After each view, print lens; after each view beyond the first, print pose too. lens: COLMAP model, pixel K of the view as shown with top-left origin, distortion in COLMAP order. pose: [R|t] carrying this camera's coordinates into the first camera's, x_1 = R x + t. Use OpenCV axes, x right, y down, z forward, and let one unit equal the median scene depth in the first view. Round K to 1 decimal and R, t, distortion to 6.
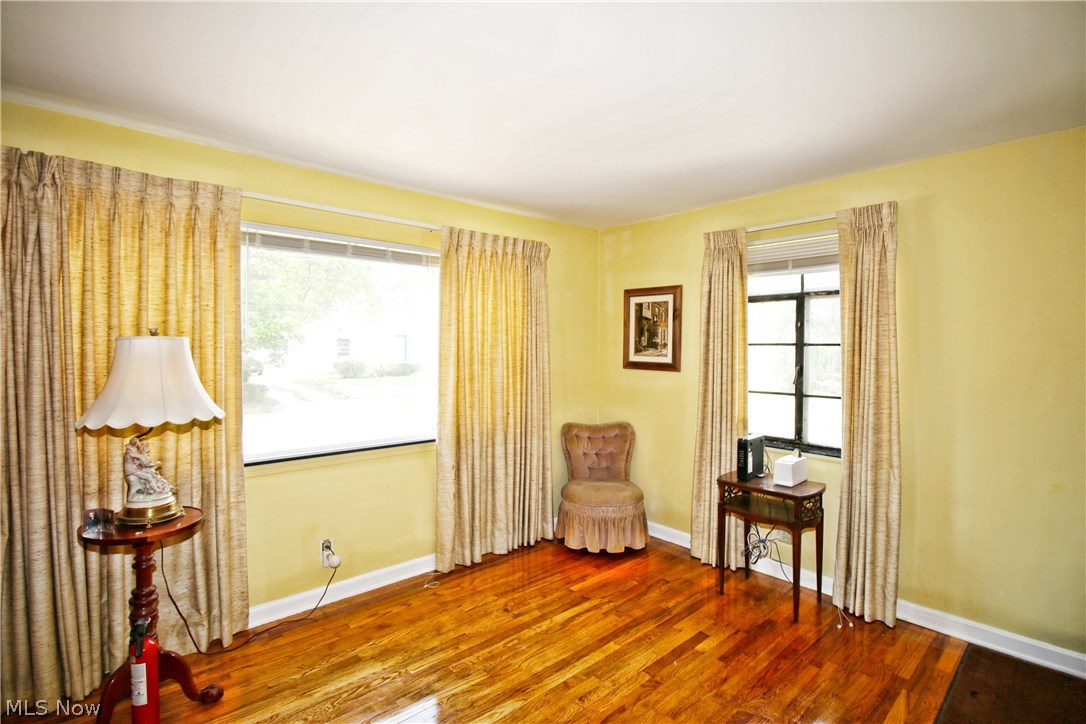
lens RADIAL K [[515.1, 0, 549.8], [0, 515.1, 353.4], [0, 0, 1]] dist [-0.006959, -0.005567]
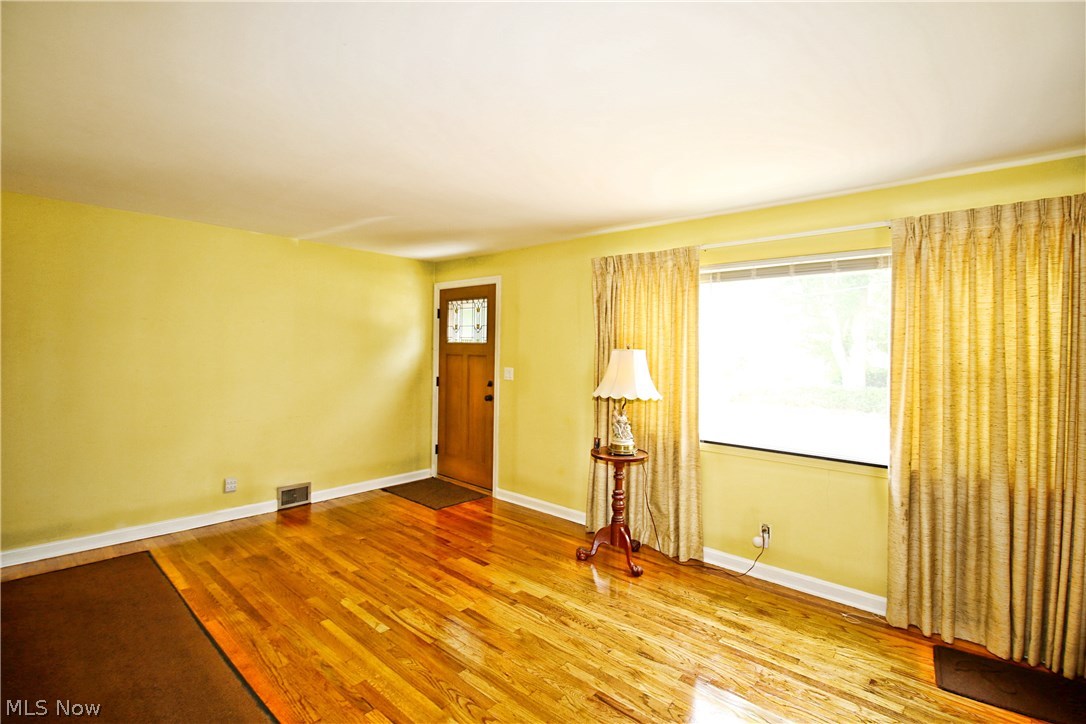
lens RADIAL K [[515.1, 0, 528.5], [0, 515.1, 343.1], [0, 0, 1]] dist [-0.006959, -0.005567]
pose [[0.084788, -0.015592, -0.996277, 0.670494], [-0.034105, 0.999246, -0.018541, -0.003646], [0.995815, 0.035550, 0.084192, 0.358719]]
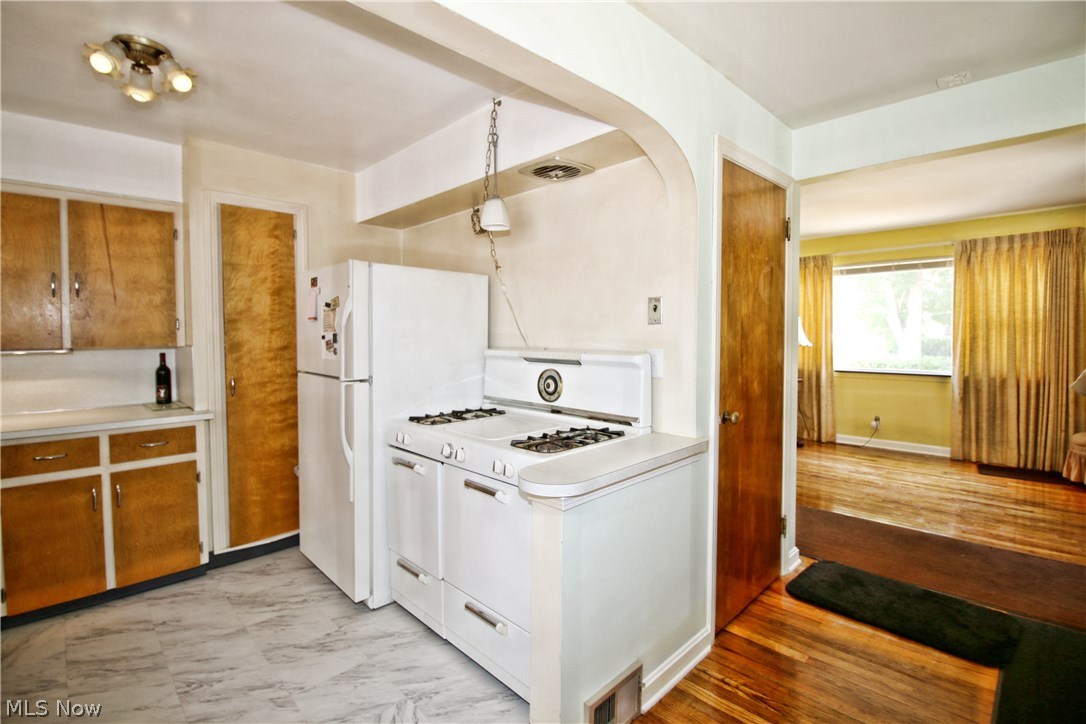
lens RADIAL K [[515.1, 0, 533.4], [0, 515.1, 342.8], [0, 0, 1]] dist [-0.006959, -0.005567]
pose [[0.028727, 0.014086, -0.999488, 1.503884], [-0.012417, 0.999829, 0.013734, 0.068758], [0.999510, 0.012016, 0.028897, -0.390090]]
